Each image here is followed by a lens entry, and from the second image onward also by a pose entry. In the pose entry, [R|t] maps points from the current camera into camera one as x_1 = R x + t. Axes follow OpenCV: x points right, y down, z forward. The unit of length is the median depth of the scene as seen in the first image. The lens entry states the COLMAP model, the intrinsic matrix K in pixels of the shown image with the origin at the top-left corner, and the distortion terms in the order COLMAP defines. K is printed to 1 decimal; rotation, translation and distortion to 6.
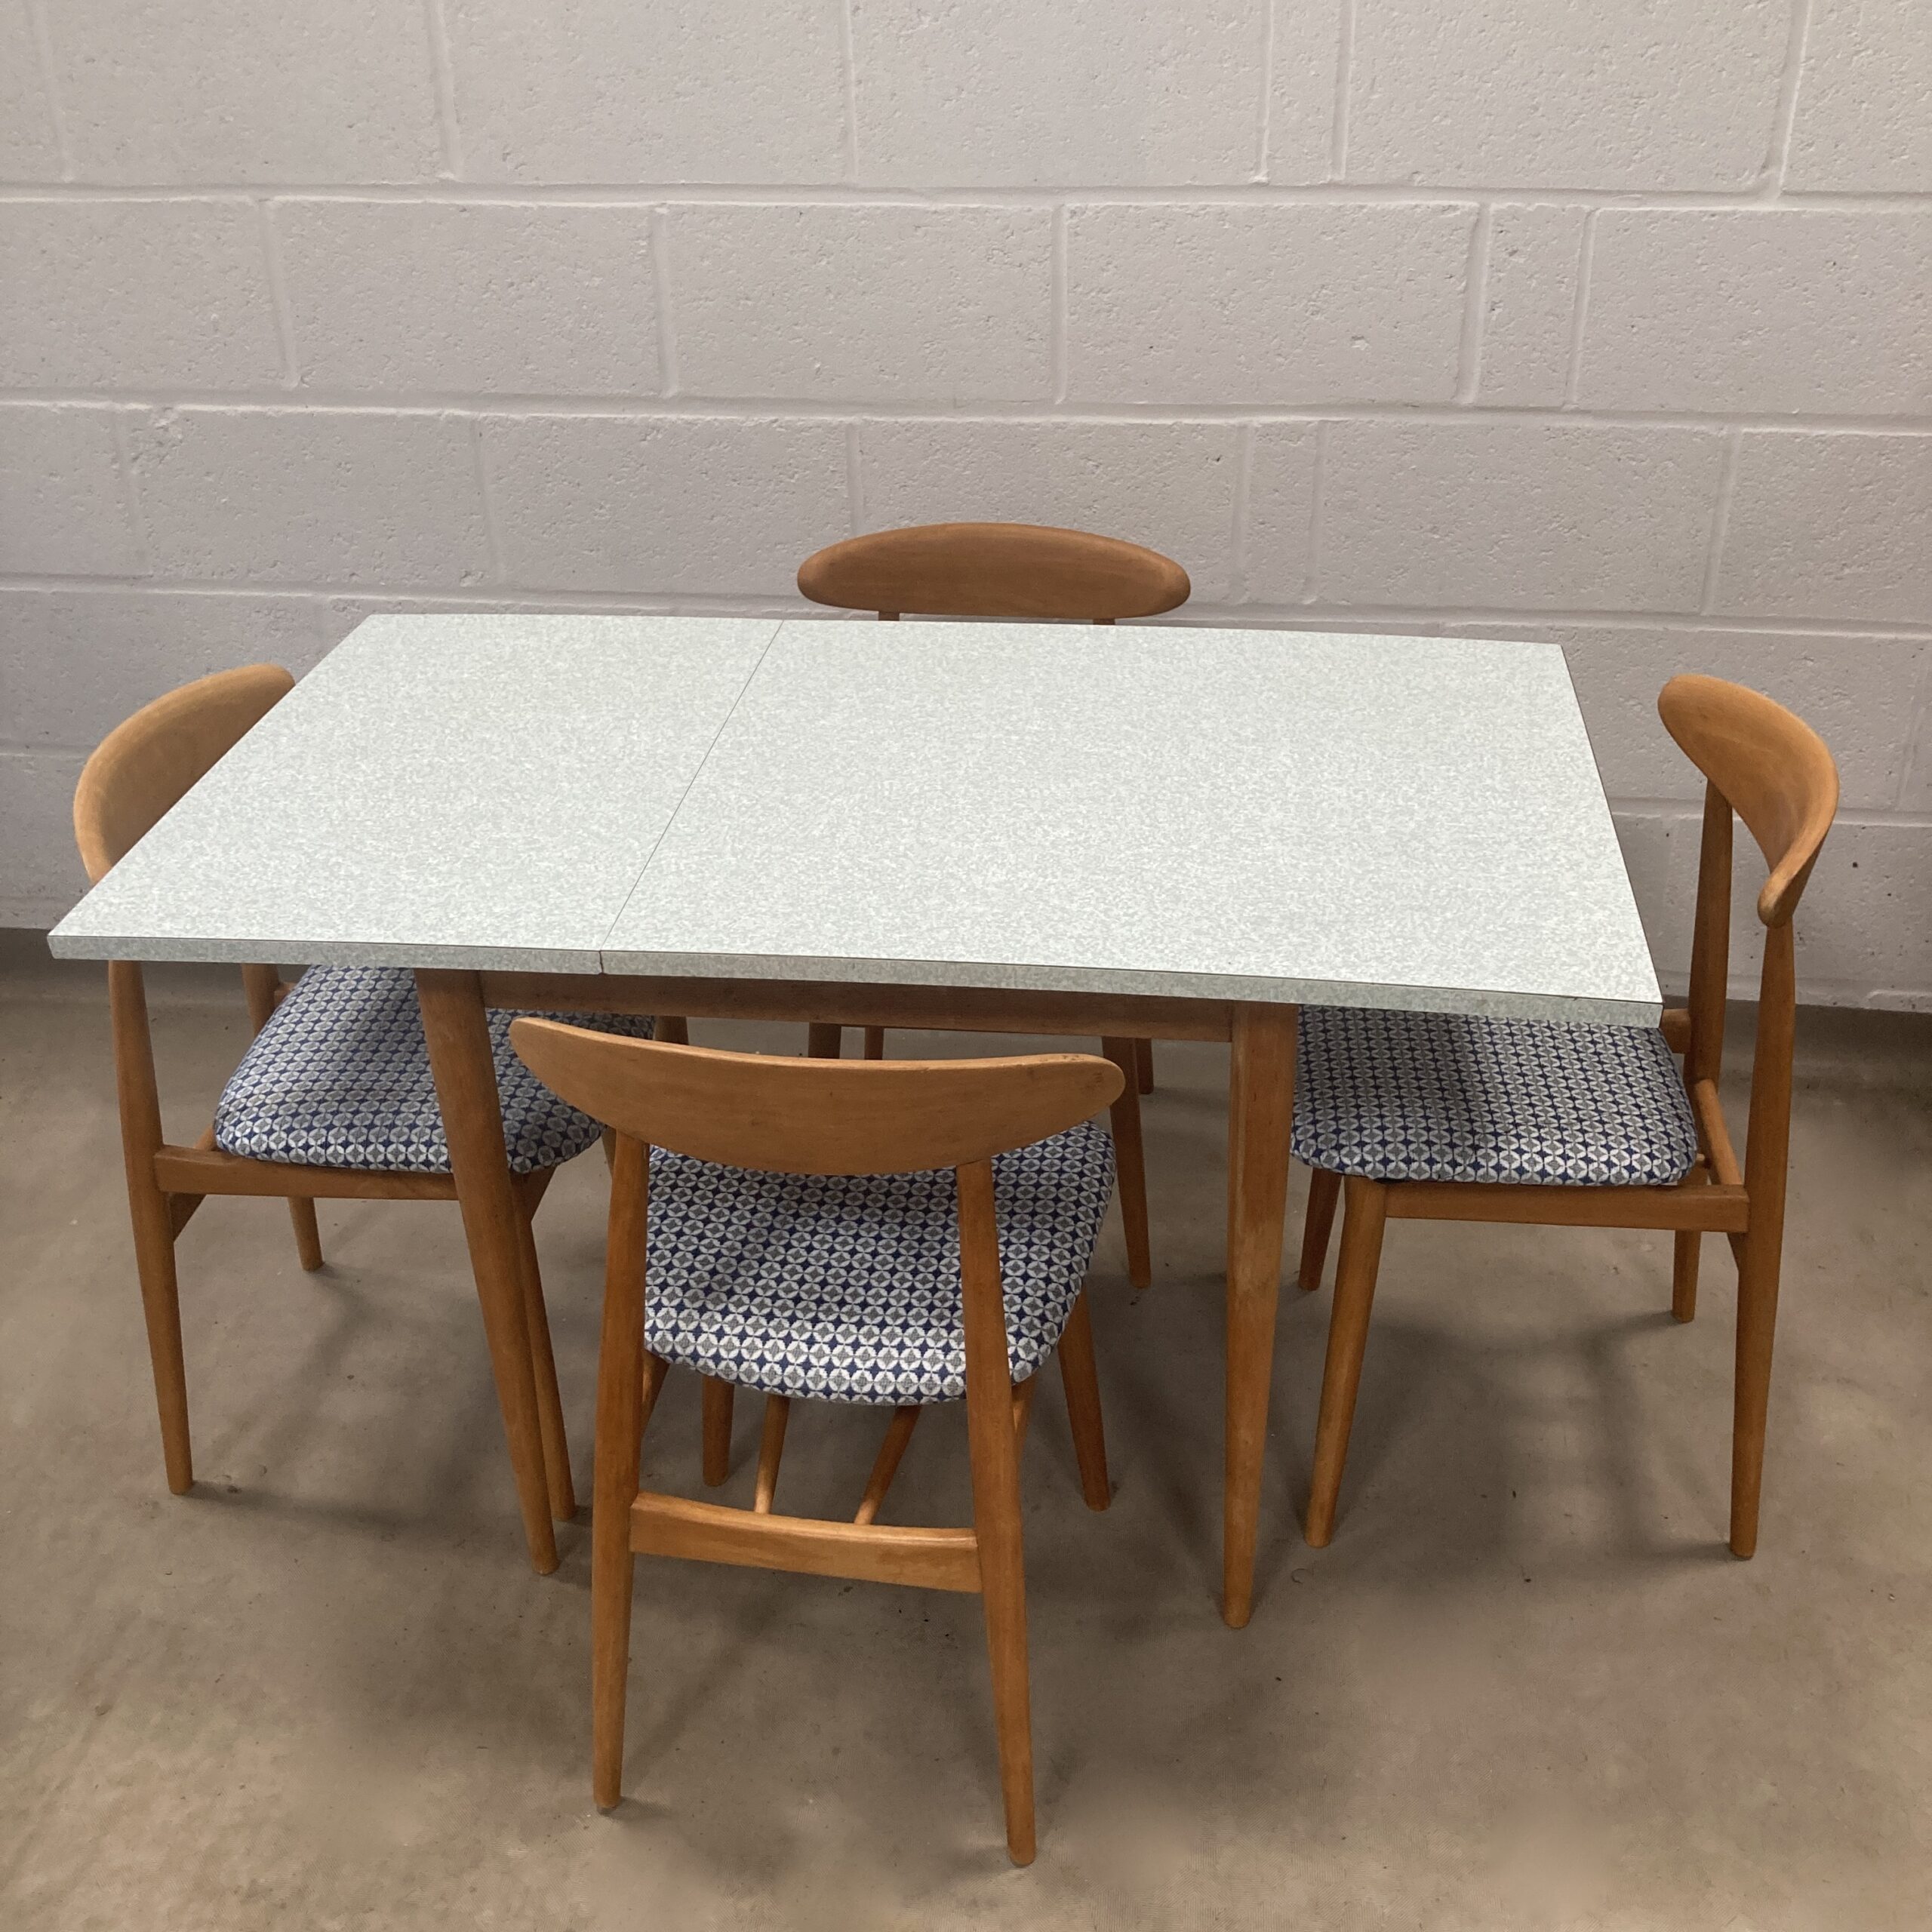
lens RADIAL K [[2102.9, 0, 983.9], [0, 2102.9, 959.9], [0, 0, 1]] dist [-0.000417, 0.000000]
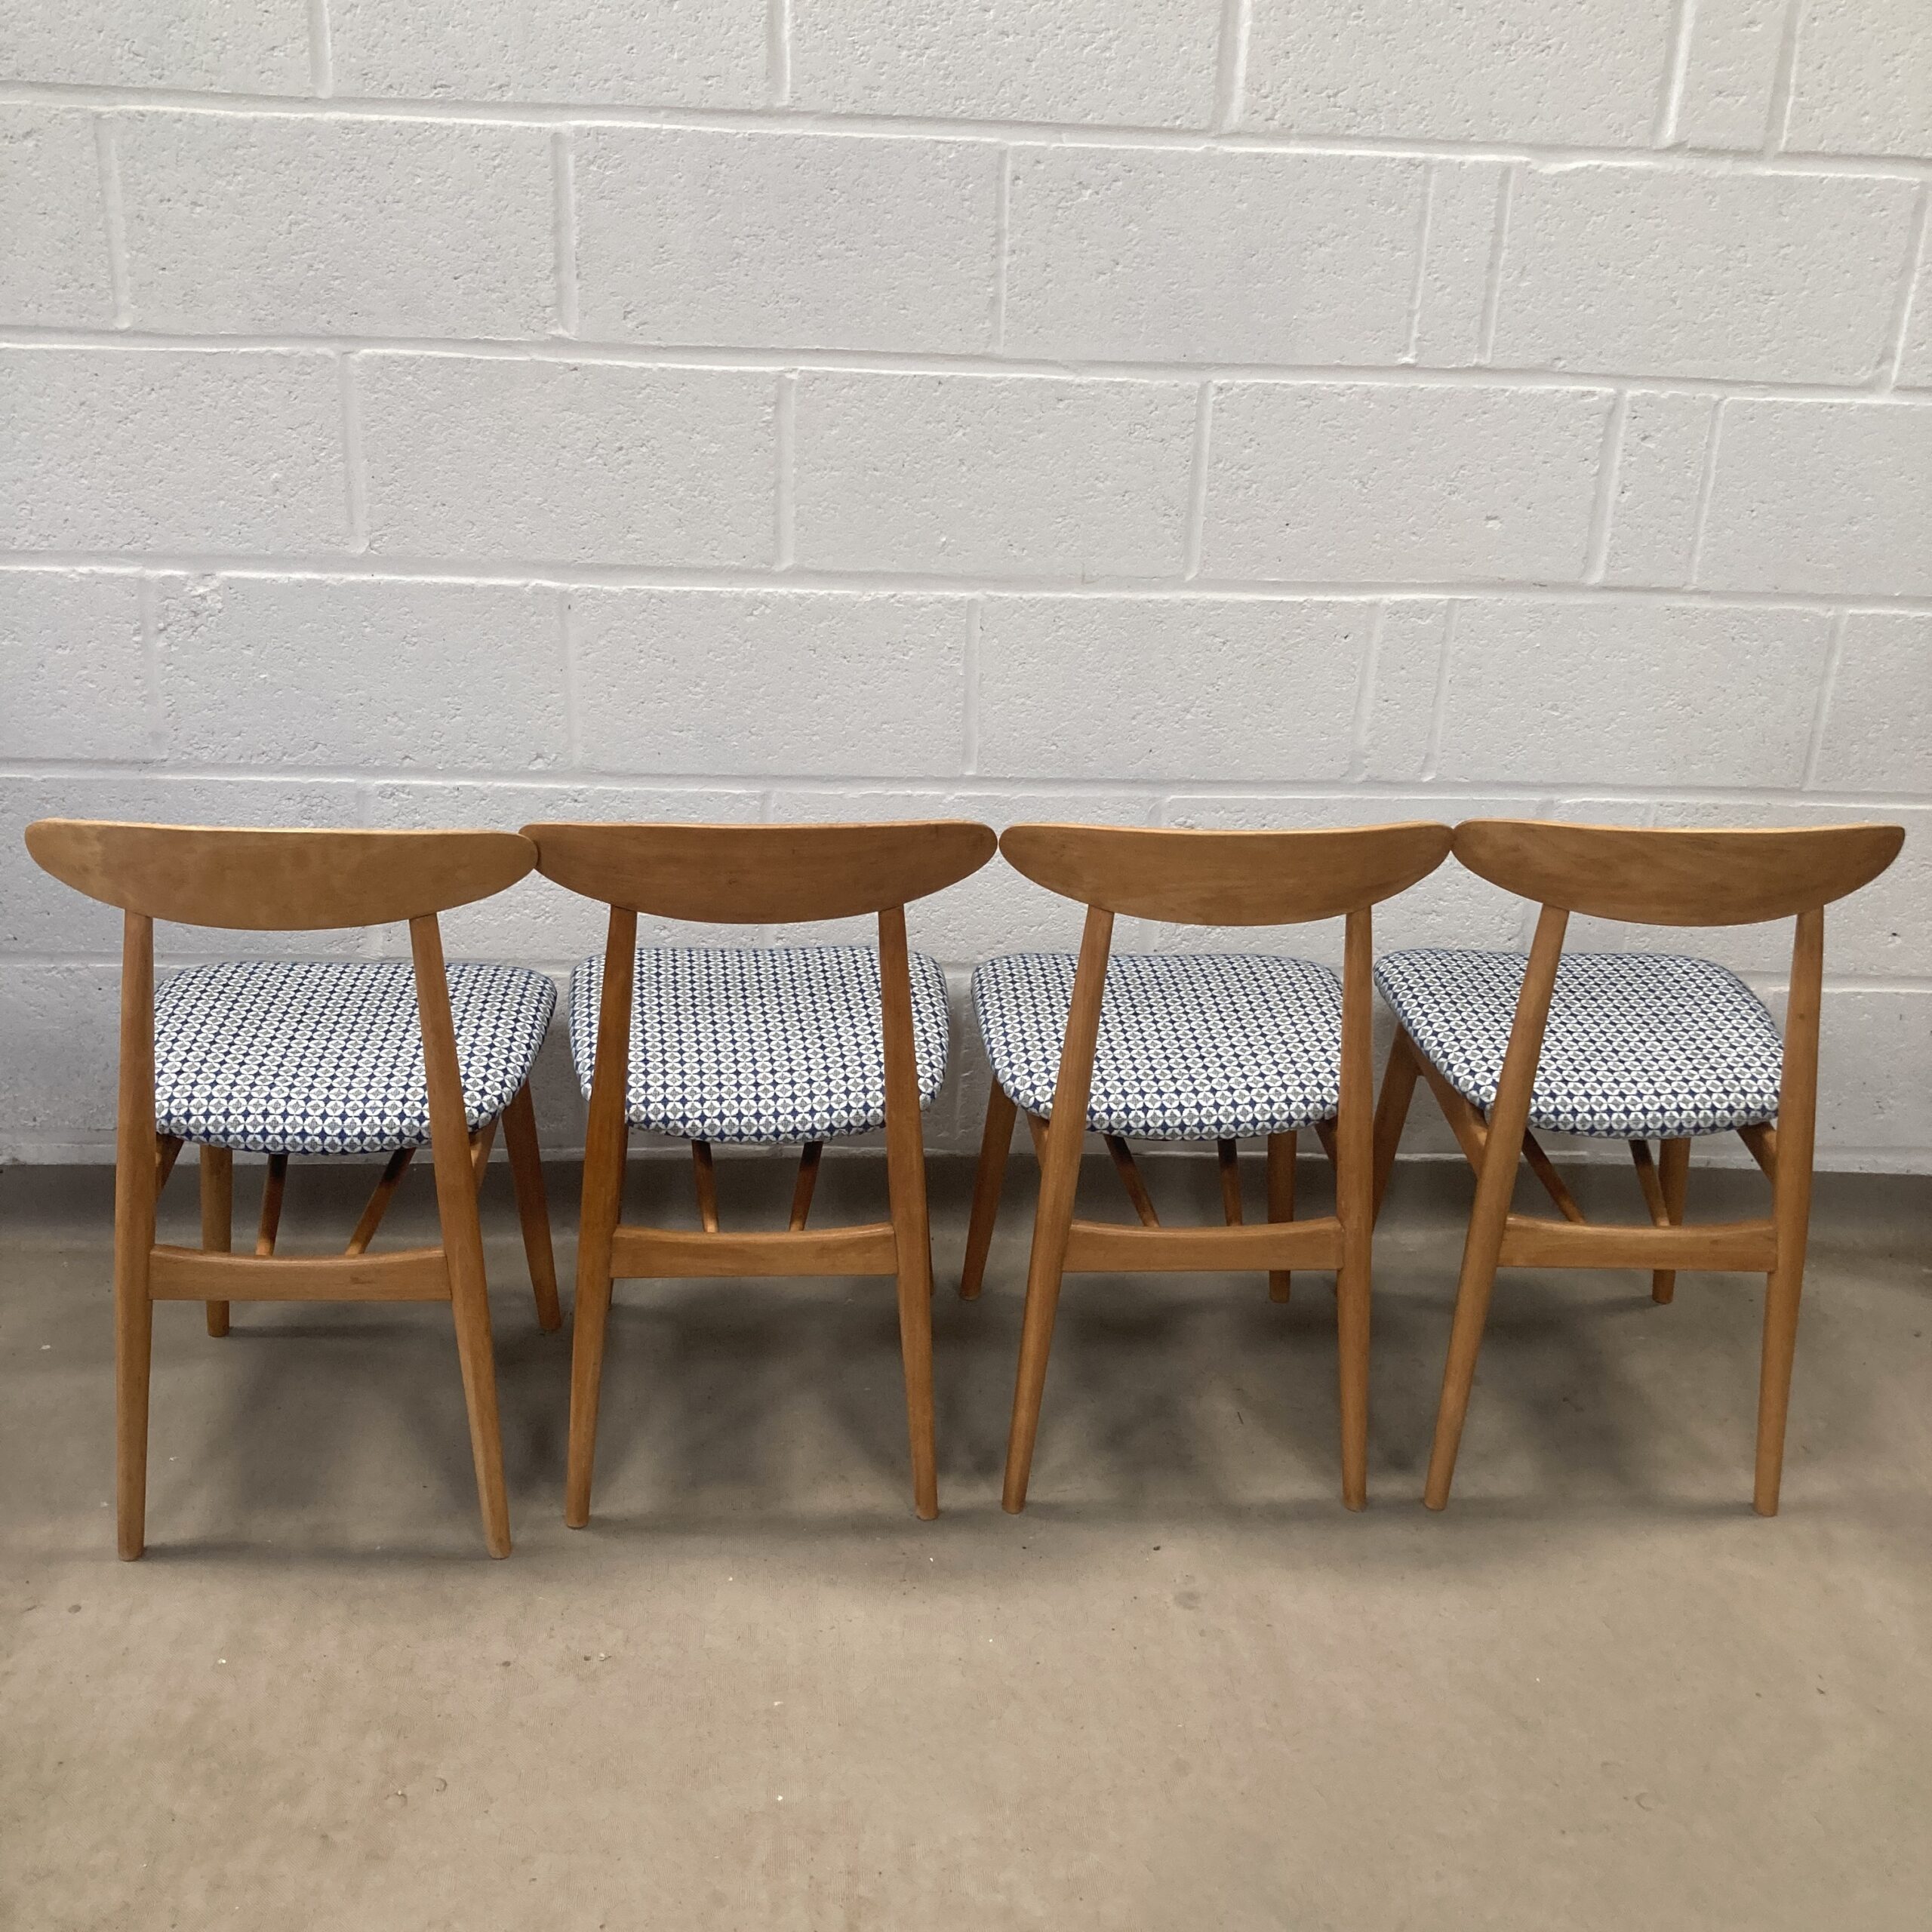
lens RADIAL K [[2102.9, 0, 932.1], [0, 2102.9, 938.1], [0, 0, 1]] dist [-0.000417, 0.000000]
pose [[0.984100, -0.017495, 0.176750, -0.311608], [0.037766, 0.992992, -0.111981, 0.006608], [-0.173552, 0.116875, 0.977865, 0.103648]]
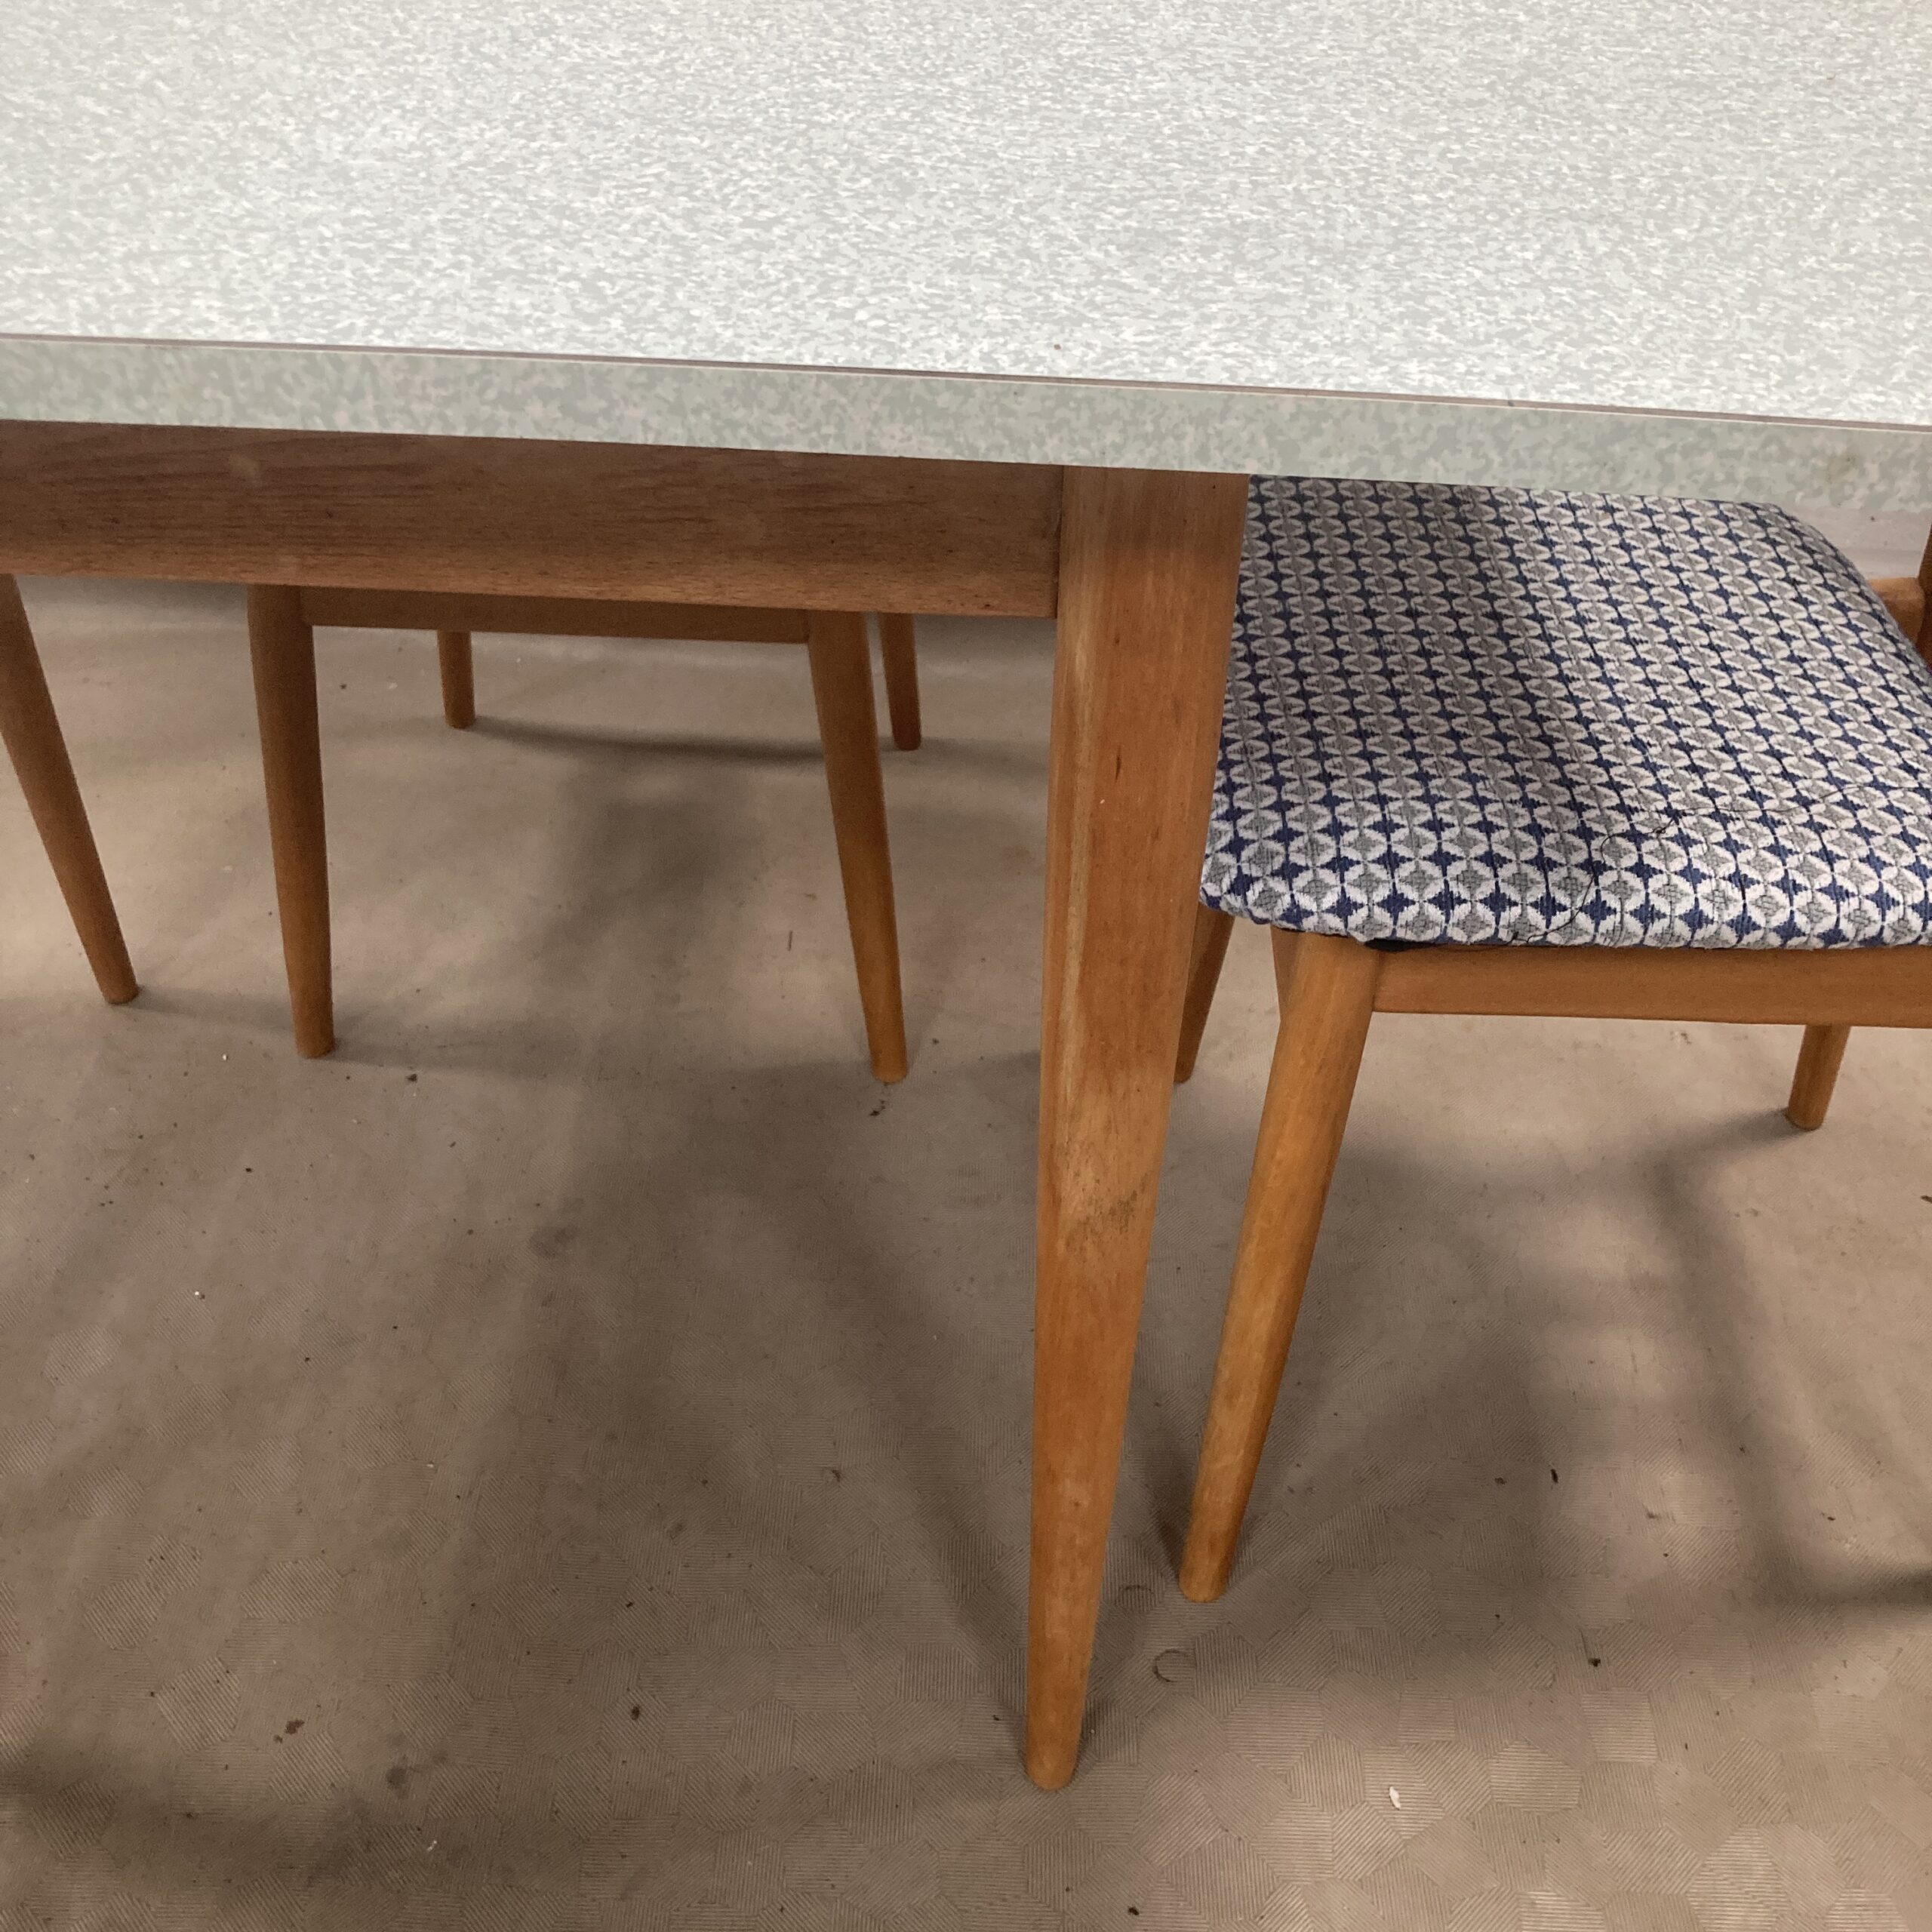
lens RADIAL K [[2102.9, 0, 957.9], [0, 2102.9, 1000.7], [0, 0, 1]] dist [-0.000417, 0.000000]
pose [[0.996779, -0.017008, 0.078373, 0.056876], [0.002145, 0.982557, 0.185948, 0.029862], [-0.080169, -0.185181, 0.979429, 0.506453]]
